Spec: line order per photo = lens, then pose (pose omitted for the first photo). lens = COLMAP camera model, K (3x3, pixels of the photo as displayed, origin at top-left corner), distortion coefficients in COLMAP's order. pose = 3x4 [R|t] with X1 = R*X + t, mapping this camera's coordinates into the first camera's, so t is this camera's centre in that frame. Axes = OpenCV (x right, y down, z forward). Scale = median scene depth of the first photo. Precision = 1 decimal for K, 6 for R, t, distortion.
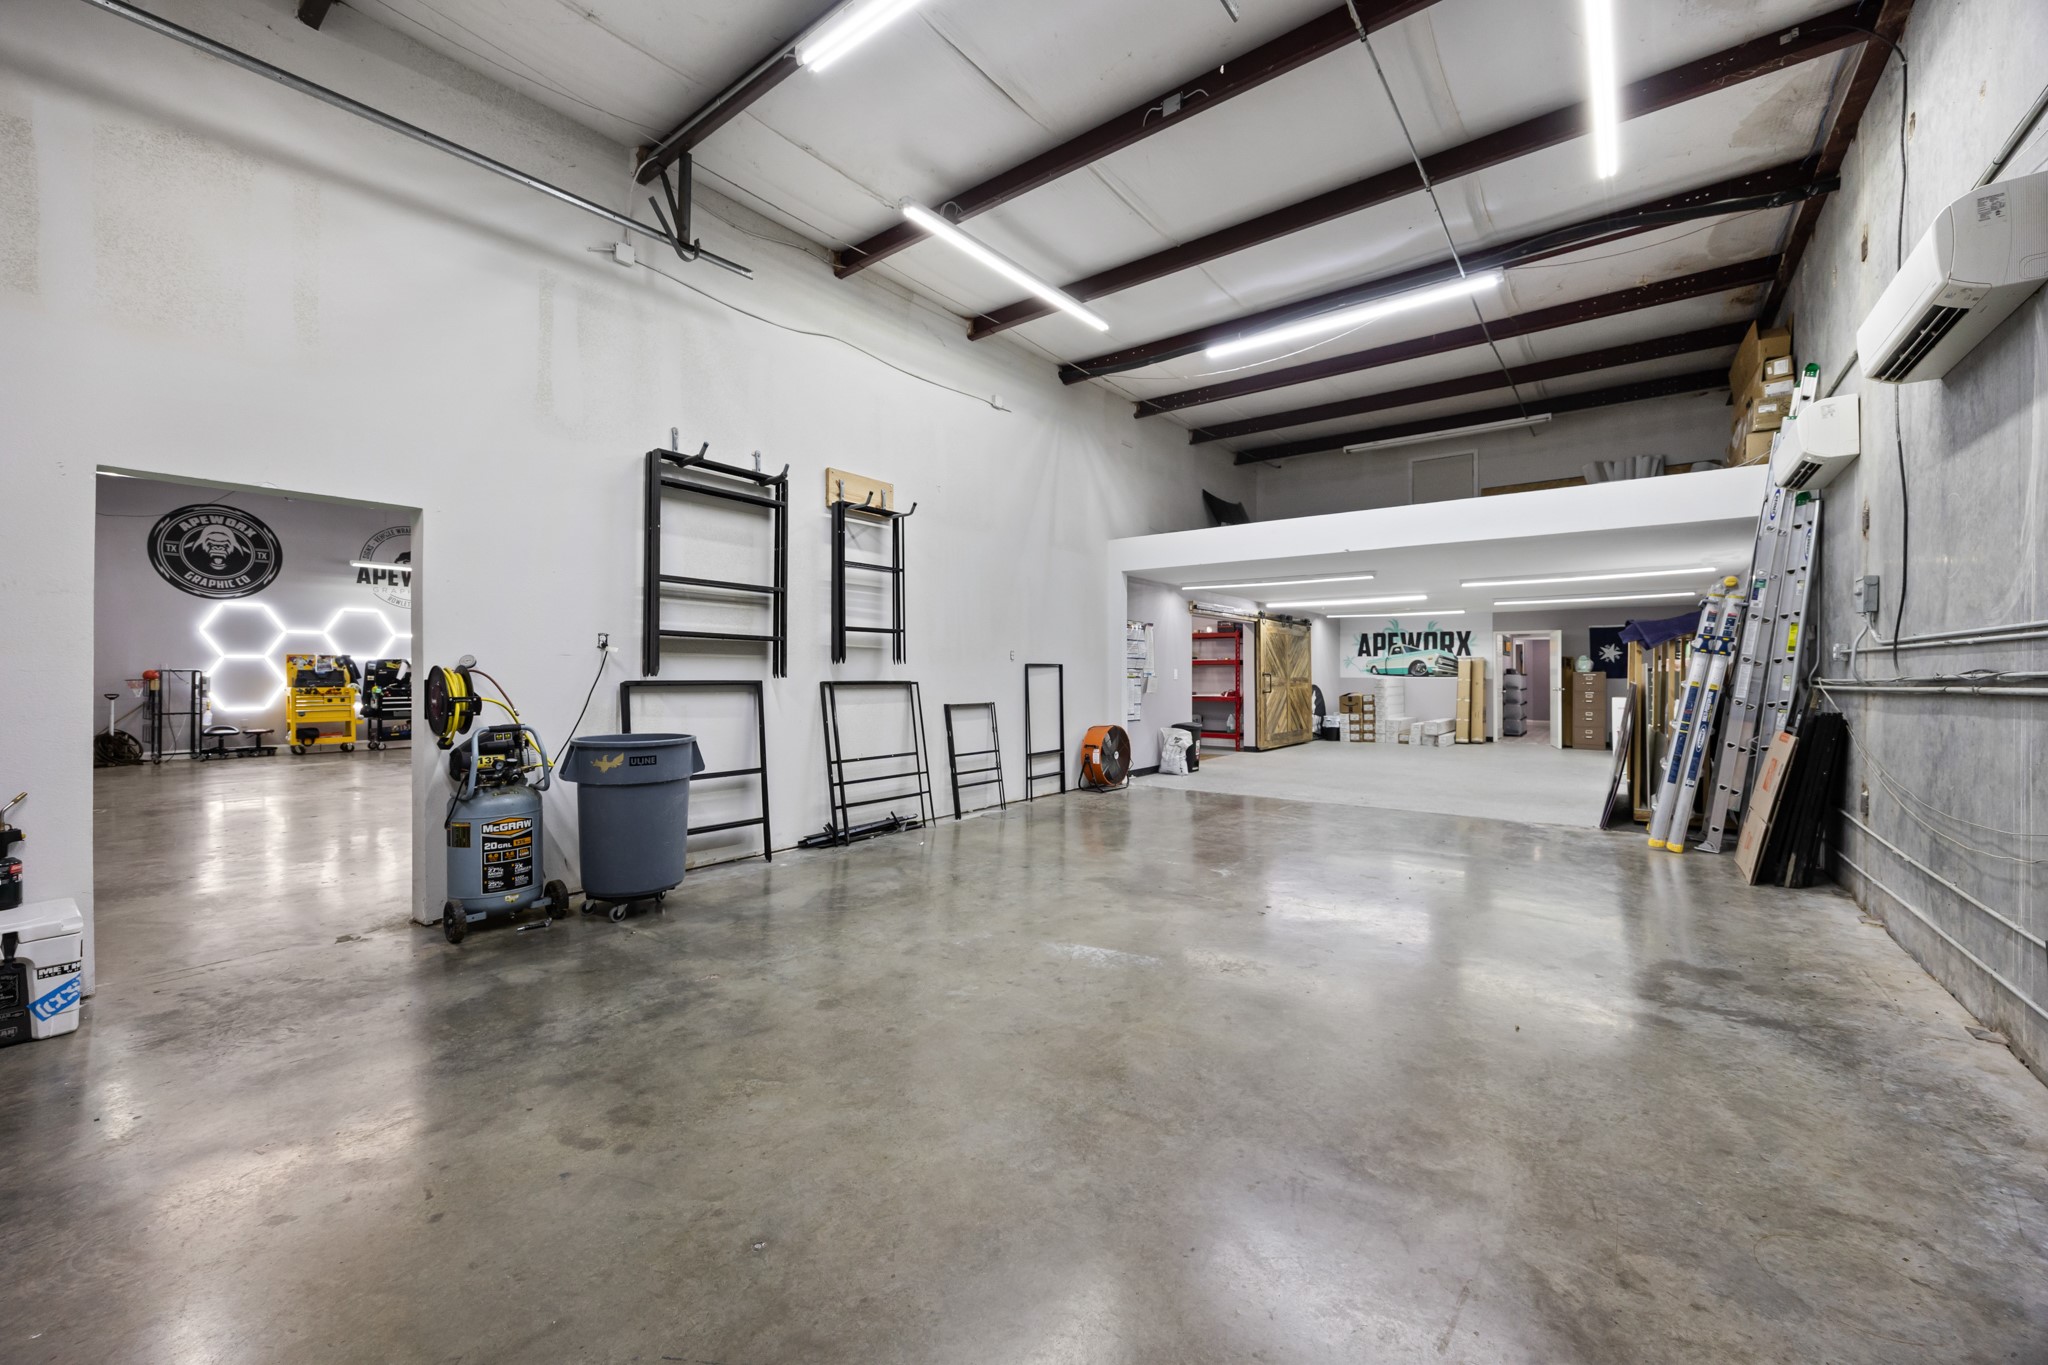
lens RADIAL K [[789.9, 0, 1024.0], [0, 789.9, 682.5], [0, 0, 1]] dist [0.001234, 0.000303]
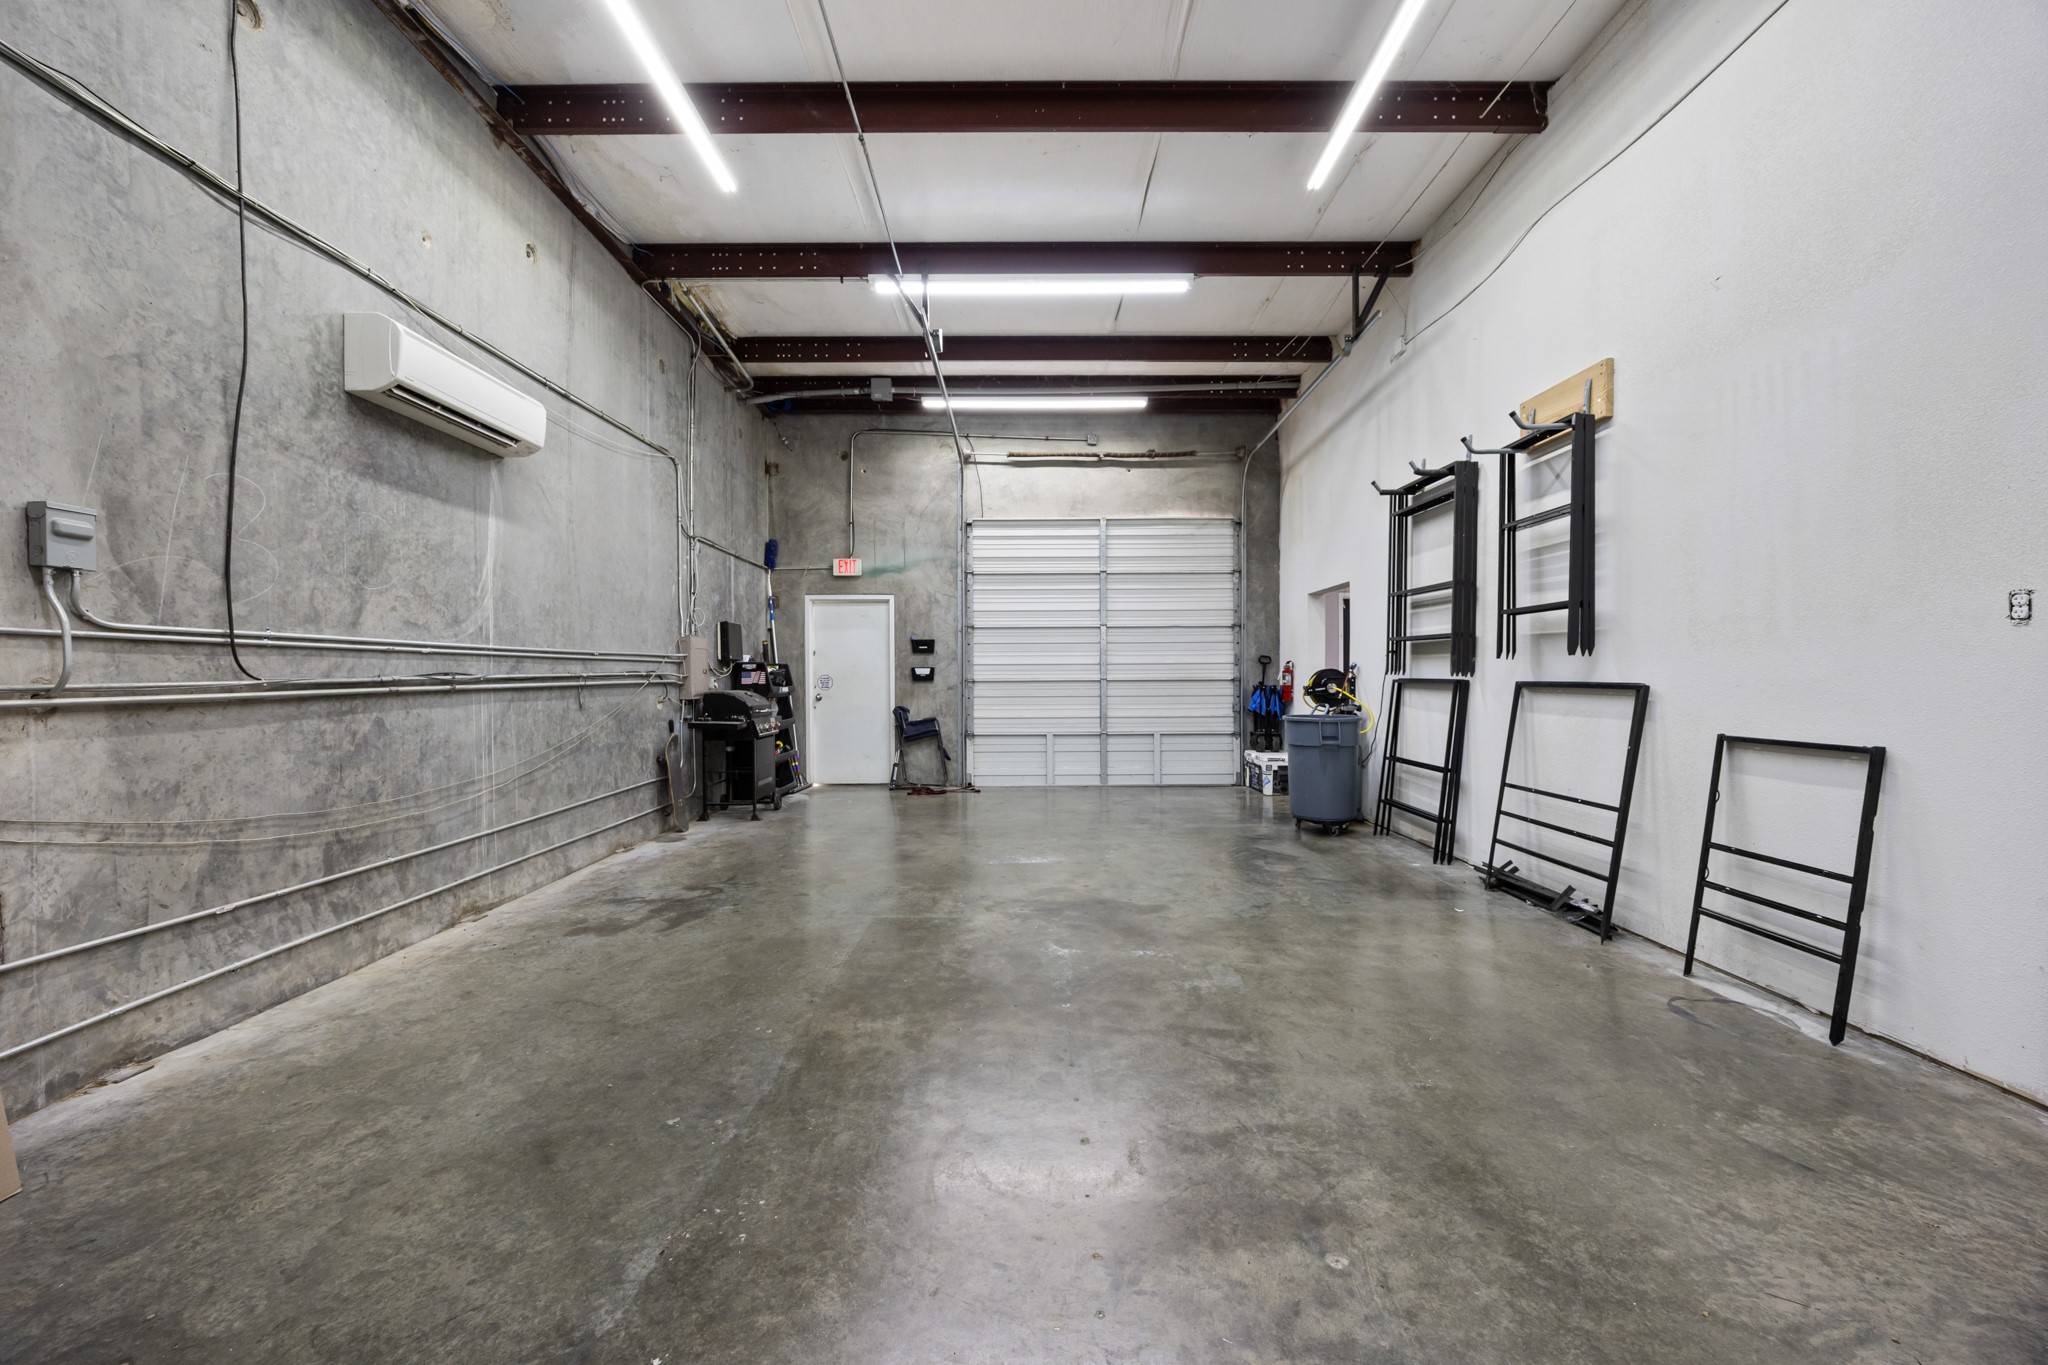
lens RADIAL K [[789.9, 0, 1024.0], [0, 789.9, 682.5], [0, 0, 1]] dist [0.001234, 0.000303]
pose [[-0.791624, 0.007023, -0.610968, 1.104445], [-0.001515, 0.999908, 0.013457, -0.017034], [0.611007, 0.011579, -0.791541, 2.382847]]
